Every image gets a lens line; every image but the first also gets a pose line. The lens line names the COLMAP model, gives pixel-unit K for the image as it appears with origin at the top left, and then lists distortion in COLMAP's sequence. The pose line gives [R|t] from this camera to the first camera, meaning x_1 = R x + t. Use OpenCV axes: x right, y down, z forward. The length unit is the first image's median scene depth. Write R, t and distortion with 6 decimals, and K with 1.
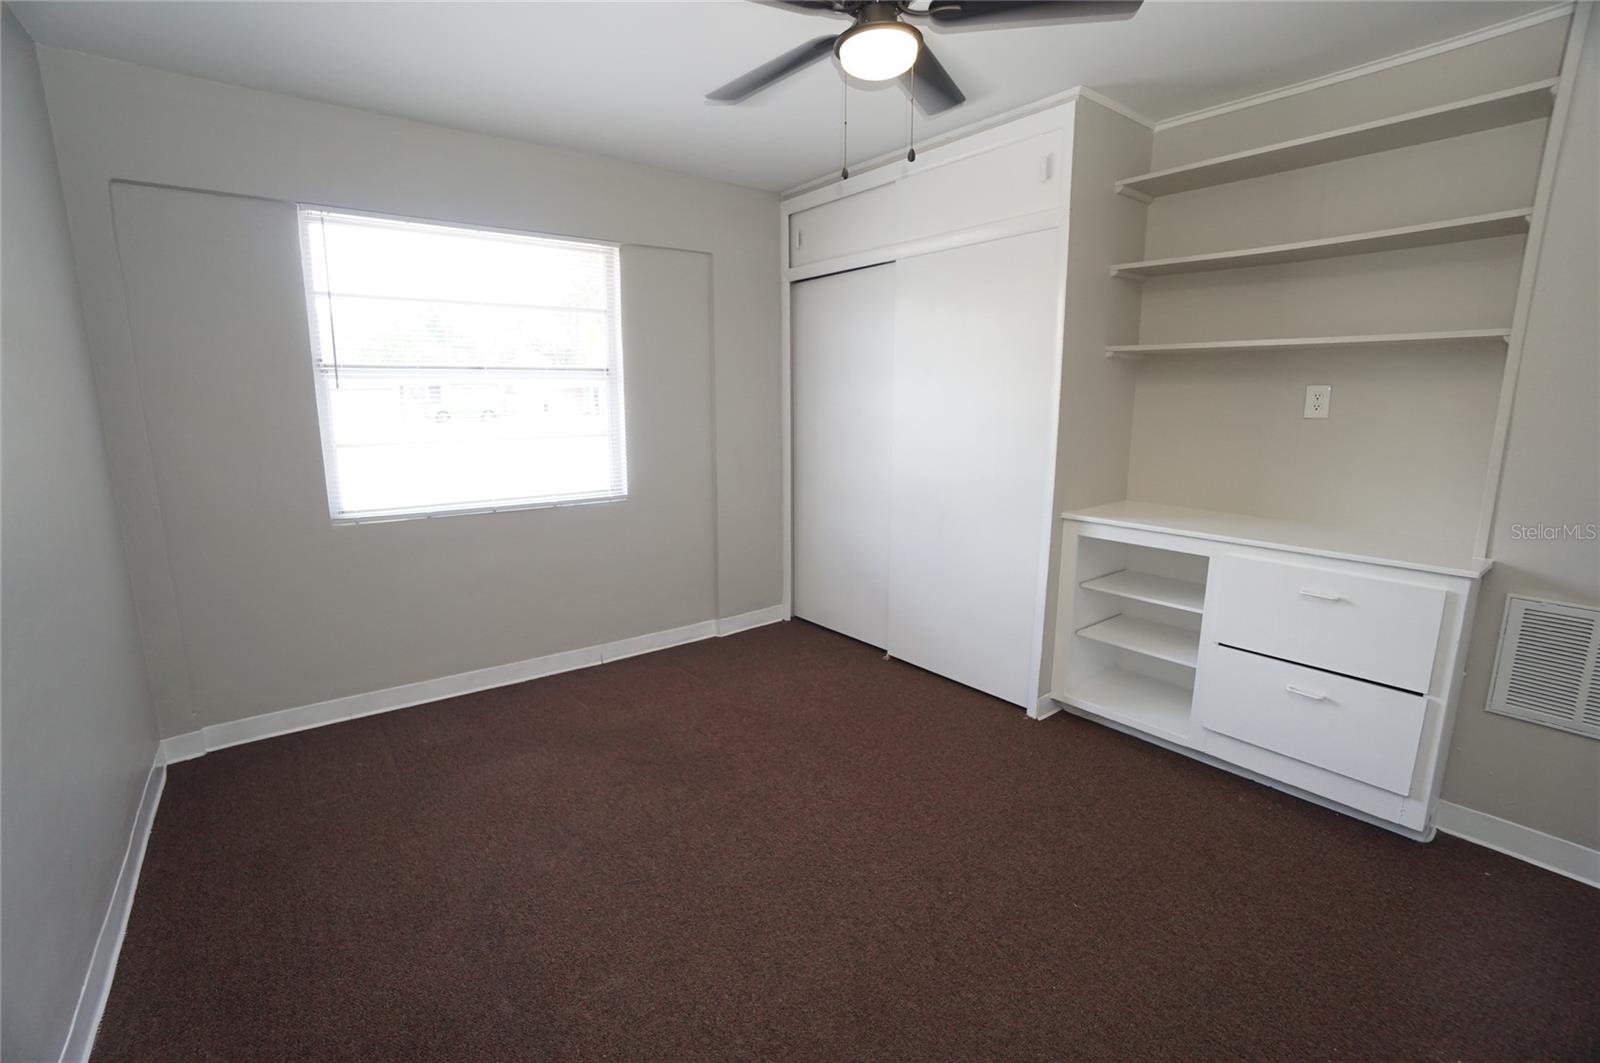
lens RADIAL K [[708.0, 0, 790.6], [0, 708.0, 537.4], [0, 0, 1]] dist [-0.063641, 0.018909]
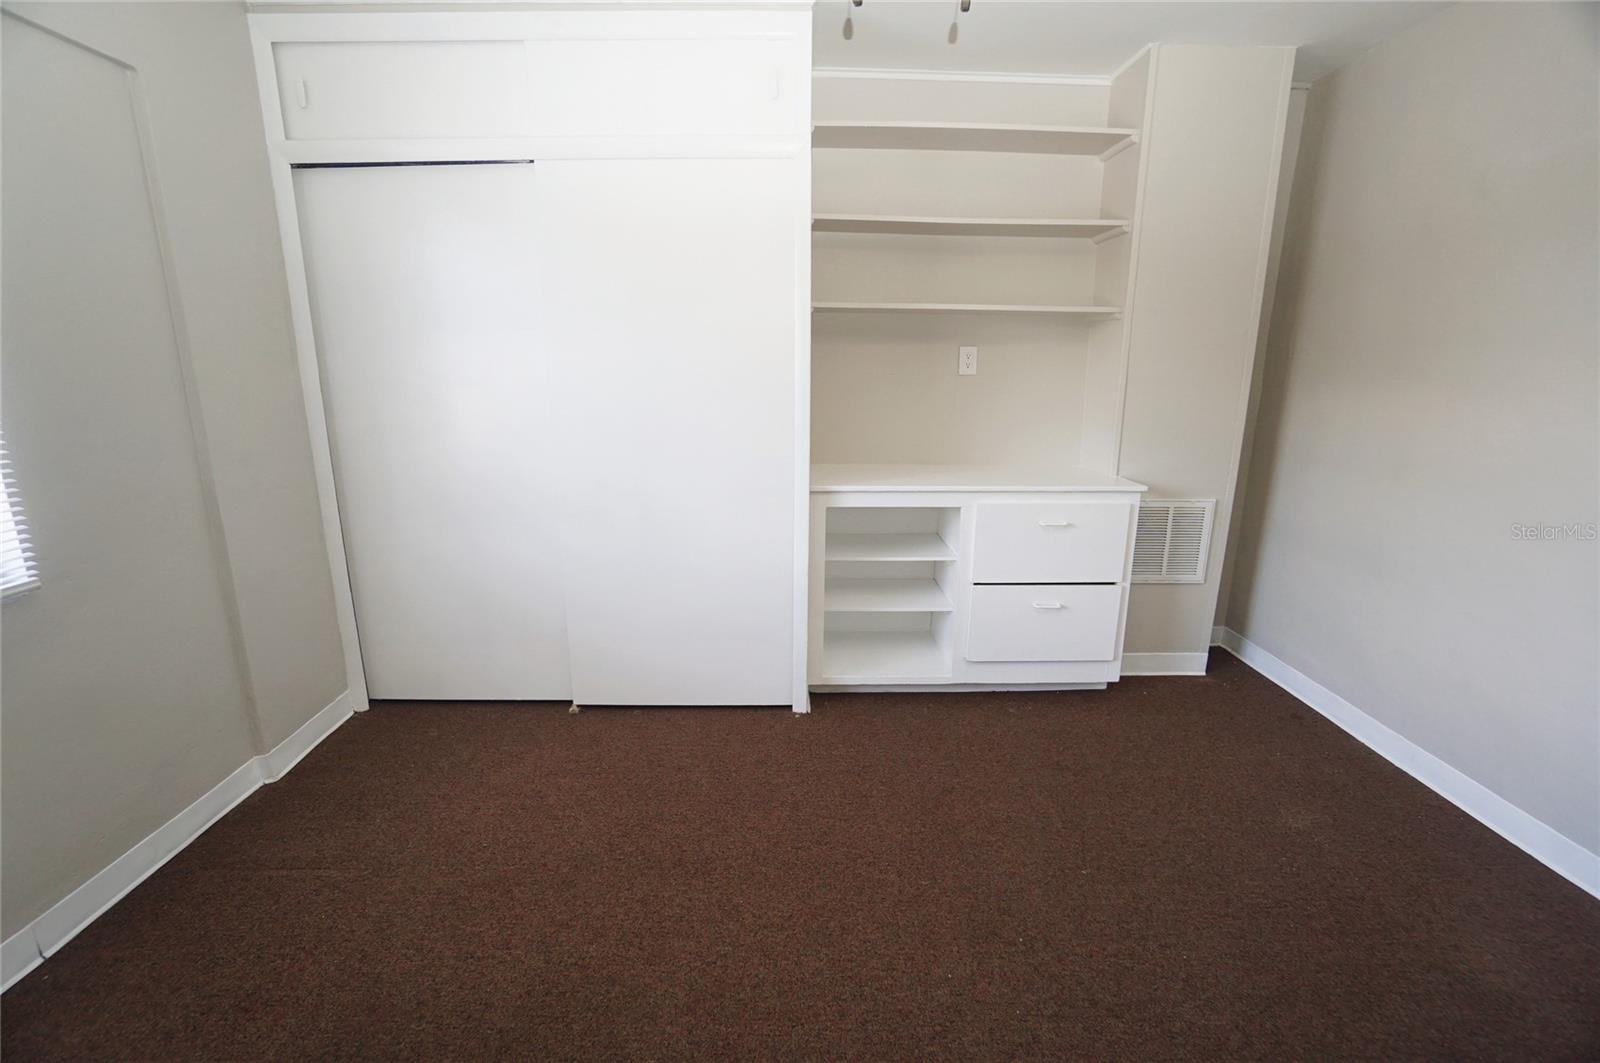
lens RADIAL K [[712.7, 0, 800.0], [0, 712.7, 531.5], [0, 0, 1]] dist [-0.064369, 0.021613]
pose [[0.596077, -0.184734, 0.781387, -0.364982], [0.149360, 0.981698, 0.118153, -0.090461], [-0.788913, 0.046280, 0.612759, 0.463887]]
